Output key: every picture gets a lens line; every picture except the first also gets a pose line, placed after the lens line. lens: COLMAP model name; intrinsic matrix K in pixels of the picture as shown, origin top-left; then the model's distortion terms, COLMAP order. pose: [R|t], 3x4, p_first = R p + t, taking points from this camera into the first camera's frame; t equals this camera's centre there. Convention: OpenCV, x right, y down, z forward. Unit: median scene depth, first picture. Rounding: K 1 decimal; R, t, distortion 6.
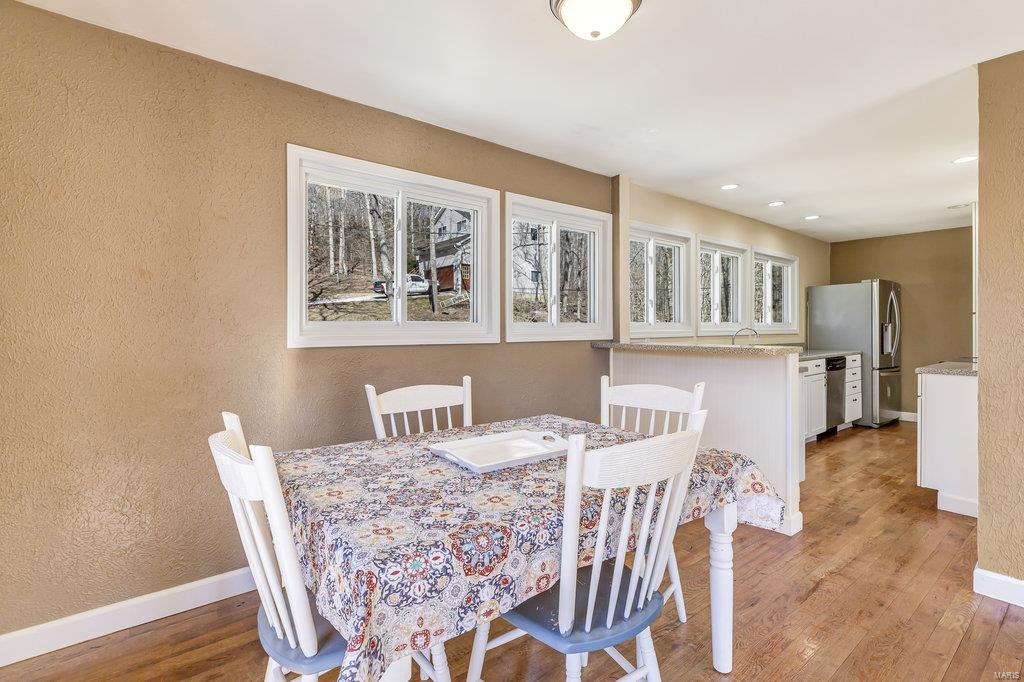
lens RADIAL K [[480.0, 0, 512.0], [0, 480.0, 341.0], [0, 0, 1]] dist [-0.004106, -0.000541]
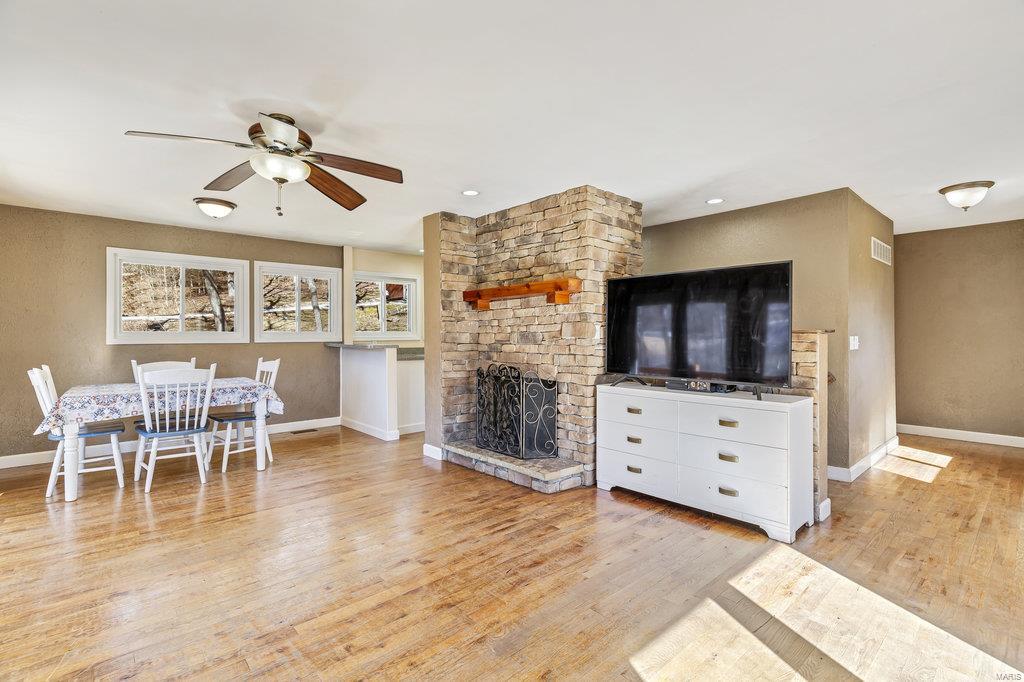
lens RADIAL K [[466.5, 0, 512.0], [0, 466.5, 341.0], [0, 0, 1]] dist [0.001022, 0.000000]
pose [[0.998836, 0.001701, 0.048214, 0.893510], [-0.001101, 0.999922, -0.012473, 0.017278], [-0.048231, 0.012405, 0.998759, -0.832315]]
